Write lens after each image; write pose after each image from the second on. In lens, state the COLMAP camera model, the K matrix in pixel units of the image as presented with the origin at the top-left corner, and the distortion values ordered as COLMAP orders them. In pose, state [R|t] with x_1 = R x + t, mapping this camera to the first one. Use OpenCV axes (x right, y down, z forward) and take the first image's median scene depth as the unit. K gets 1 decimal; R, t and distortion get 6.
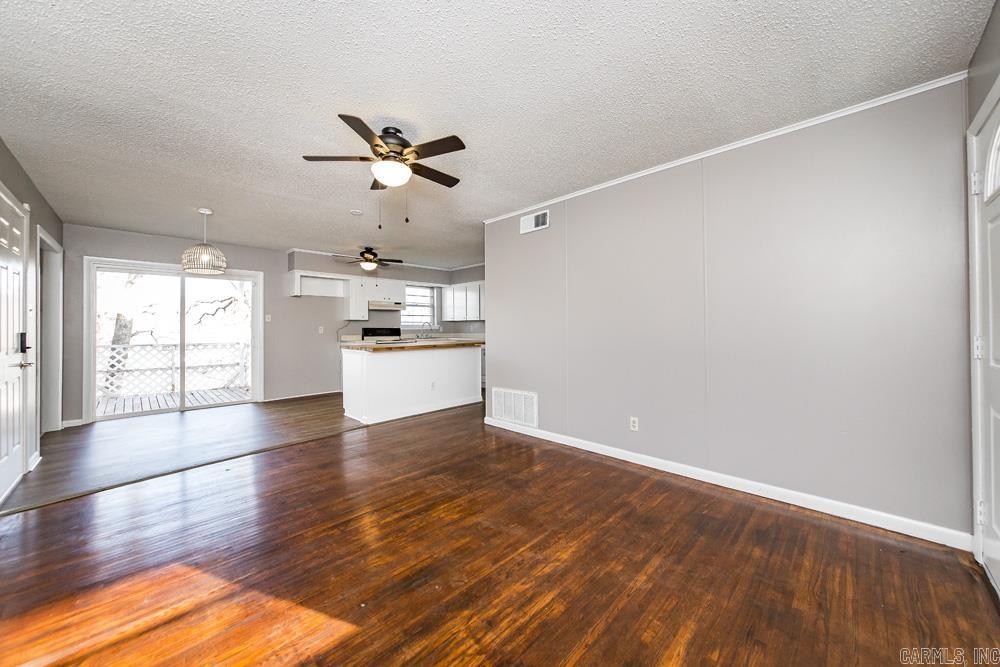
lens RADIAL K [[357.2, 0, 497.5], [0, 357.2, 321.4], [0, 0, 1]] dist [-0.011106, -0.000065]
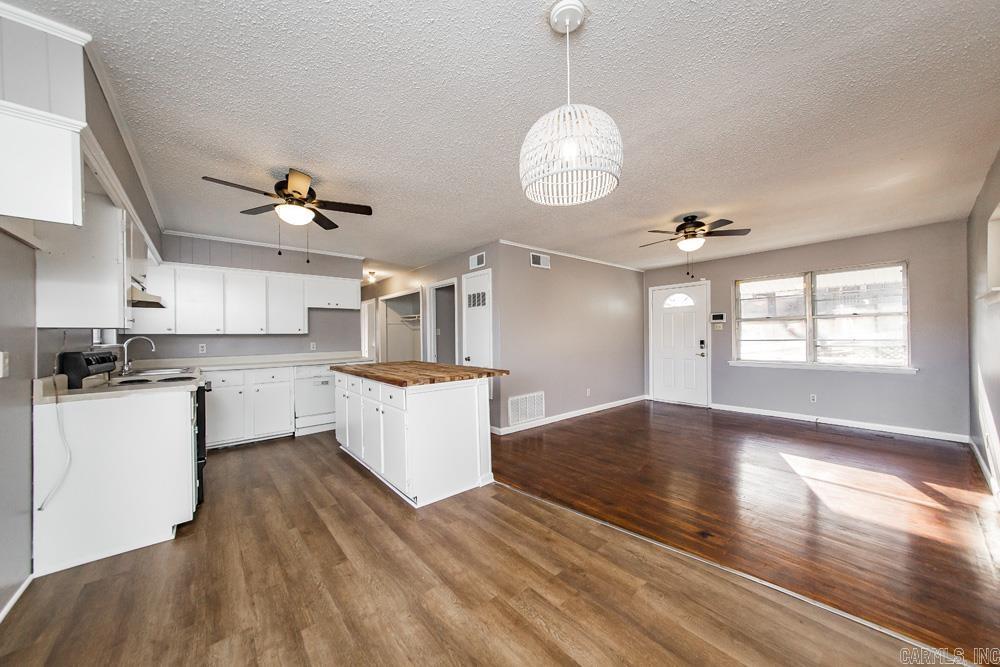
lens RADIAL K [[348.9, 0, 493.4], [0, 348.9, 335.9], [0, 0, 1]] dist [0.012530, -0.000003]
pose [[0.105084, 0.010663, 0.994406, -0.658798], [-0.001206, 0.999943, -0.010595, 0.005859], [-0.994463, -0.000085, 0.105091, 0.577911]]
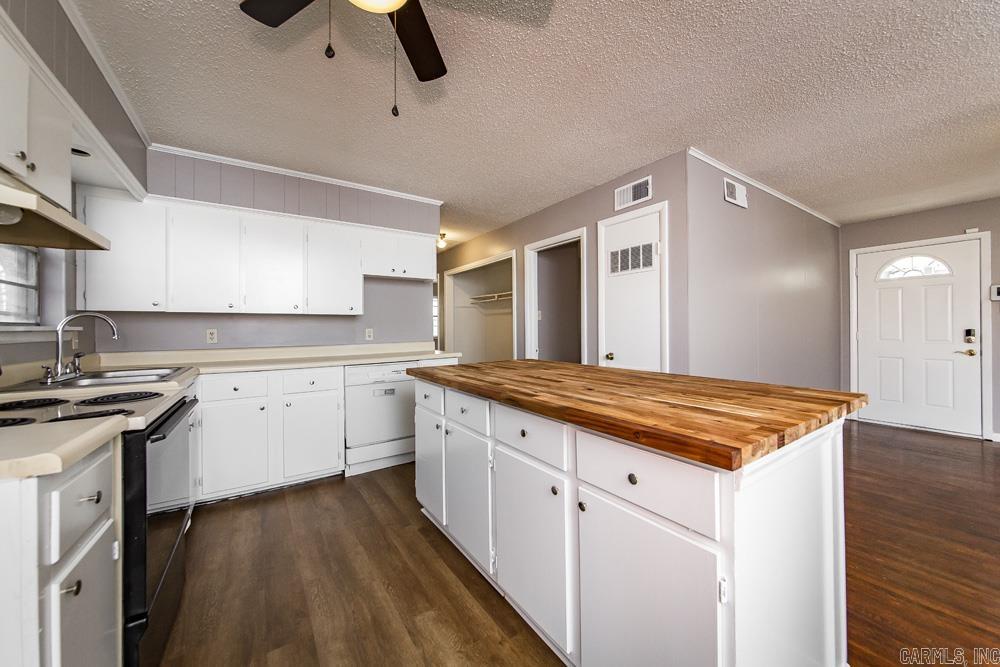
lens RADIAL K [[364.1, 0, 493.3], [0, 364.1, 326.3], [0, 0, 1]] dist [0.000605, 0.000017]
pose [[0.209574, 0.014682, 0.977683, -0.431090], [-0.006280, 0.999887, -0.013669, 0.014573], [-0.977773, -0.003275, 0.209642, 0.754011]]
